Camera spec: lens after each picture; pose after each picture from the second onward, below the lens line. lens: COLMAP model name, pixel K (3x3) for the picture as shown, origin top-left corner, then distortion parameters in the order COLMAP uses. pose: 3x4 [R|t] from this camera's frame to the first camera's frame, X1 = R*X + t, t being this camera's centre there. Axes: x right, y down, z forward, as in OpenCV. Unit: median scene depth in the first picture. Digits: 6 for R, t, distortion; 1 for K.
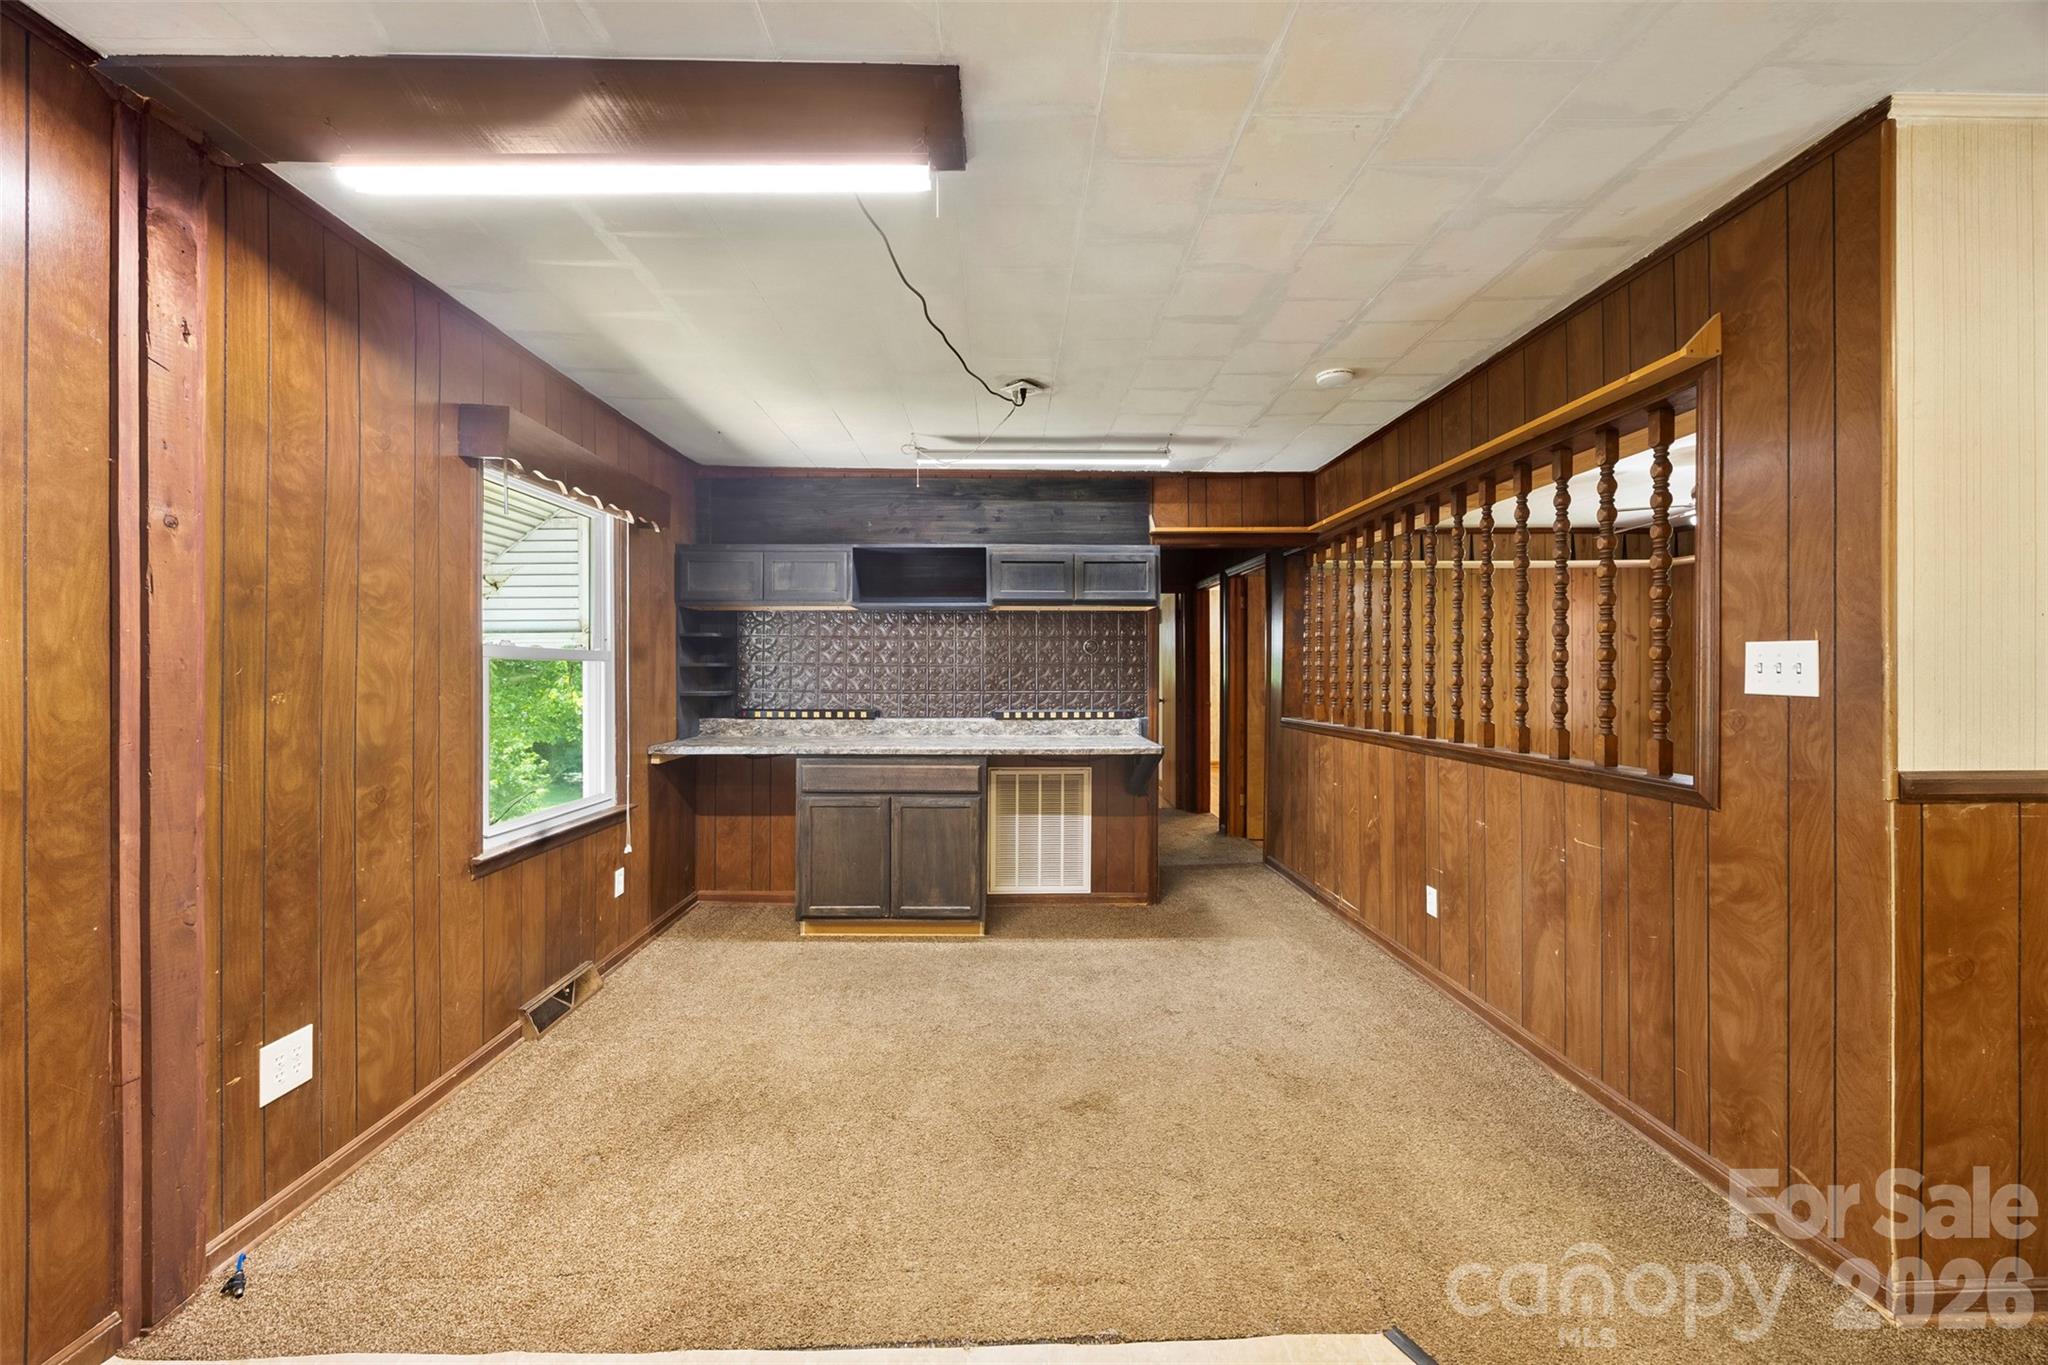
lens RADIAL K [[788.6, 0, 1026.7], [0, 788.6, 669.6], [0, 0, 1]] dist [-0.000534, -0.000015]
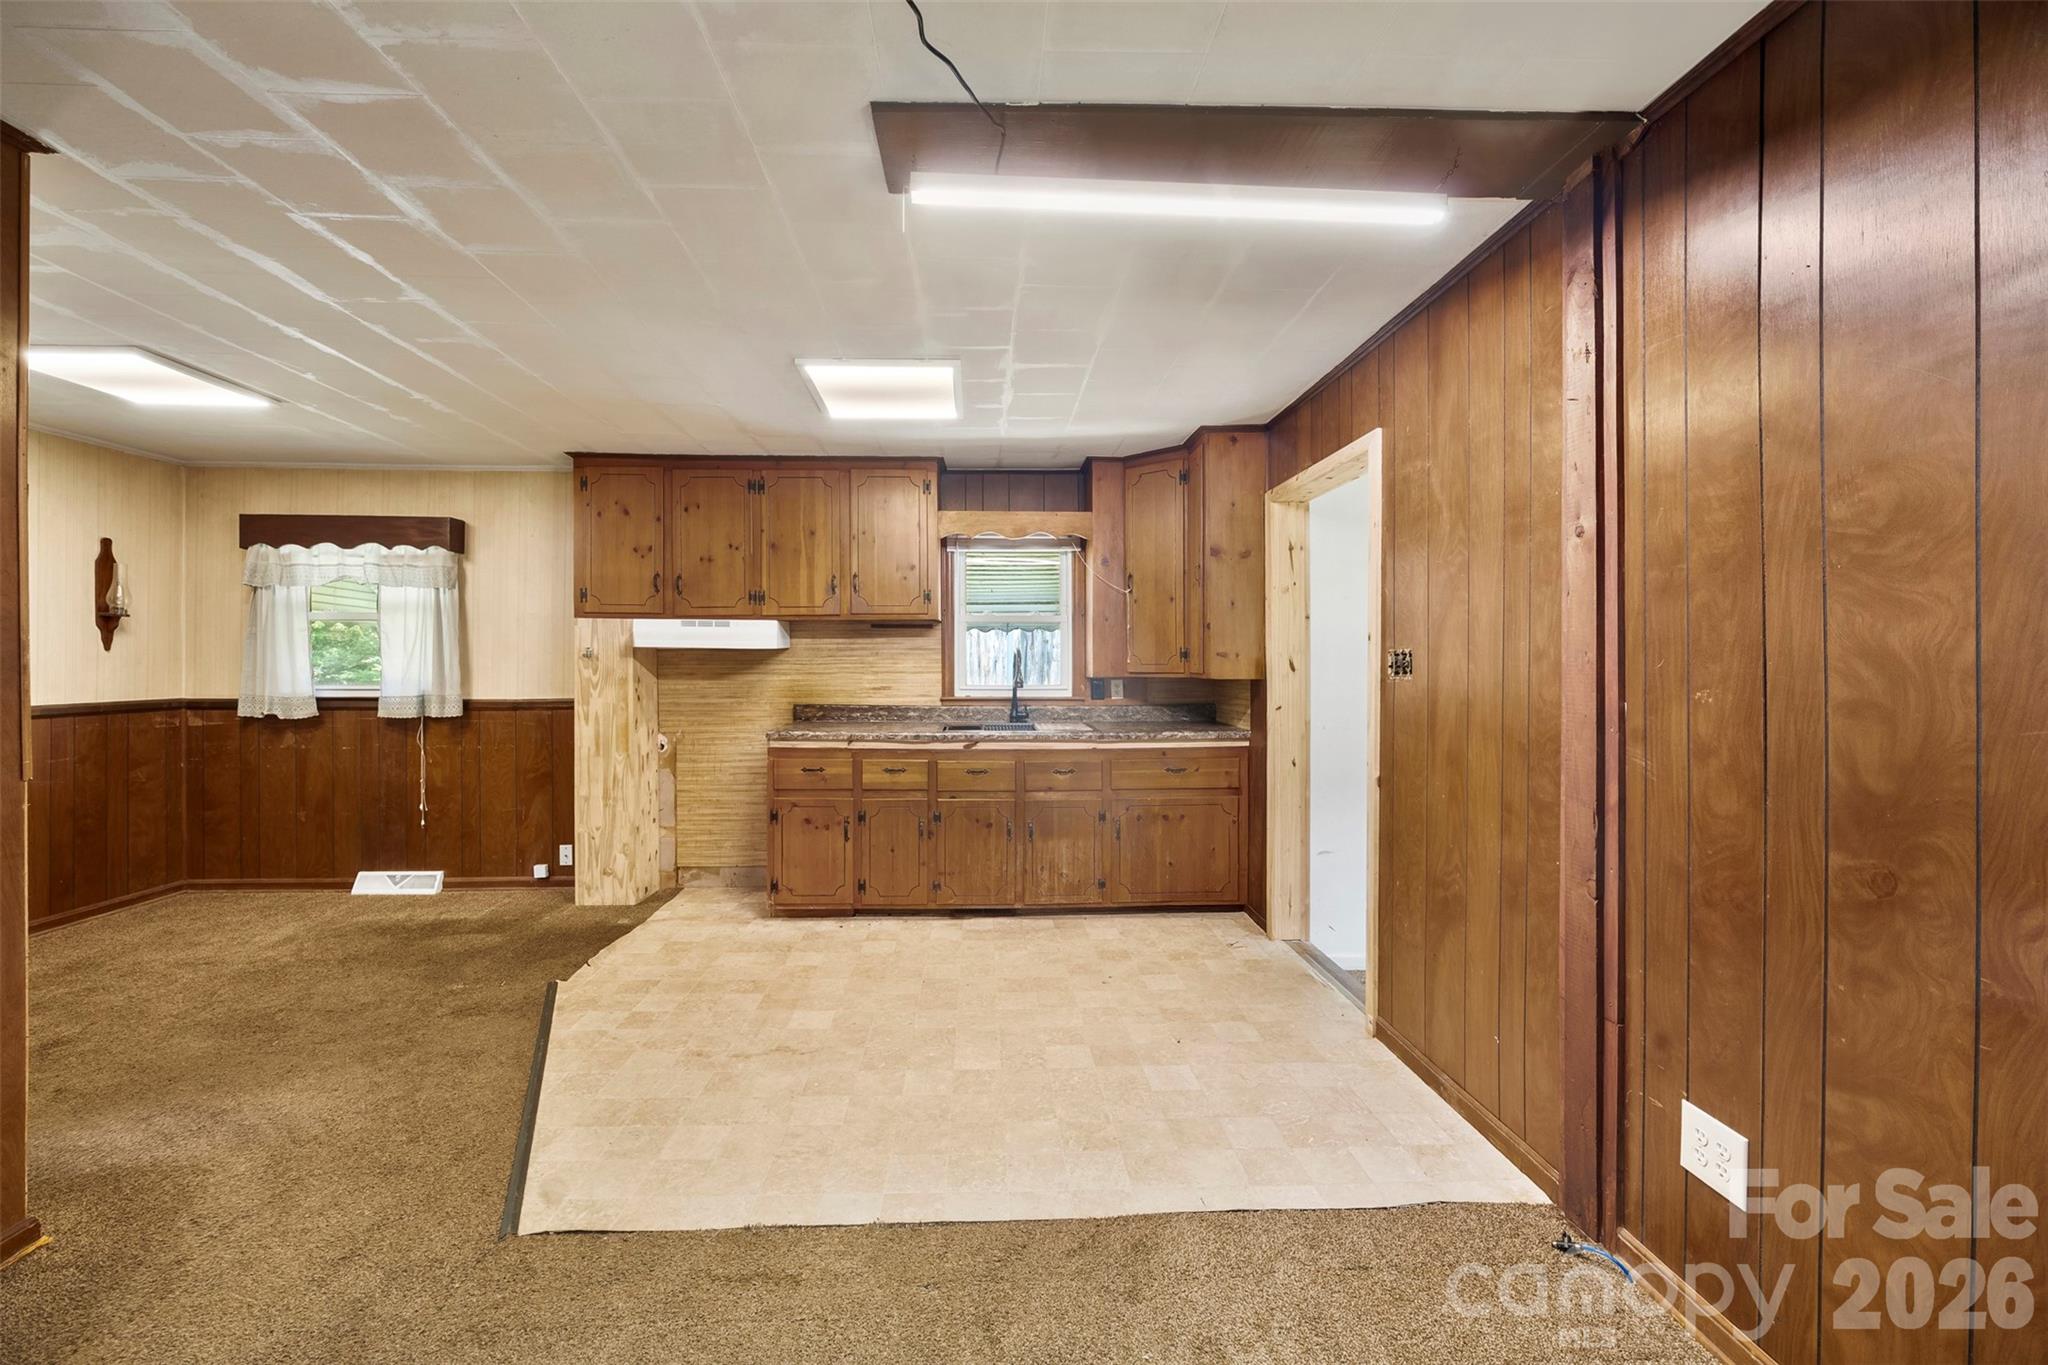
lens RADIAL K [[788.6, 0, 1010.8], [0, 788.6, 674.5], [0, 0, 1]] dist [-0.000534, -0.000015]
pose [[-0.999829, -0.000815, -0.018468, -0.206744], [-0.000985, 0.999957, 0.009217, 0.006699], [0.018460, 0.009233, -0.999787, 1.770824]]
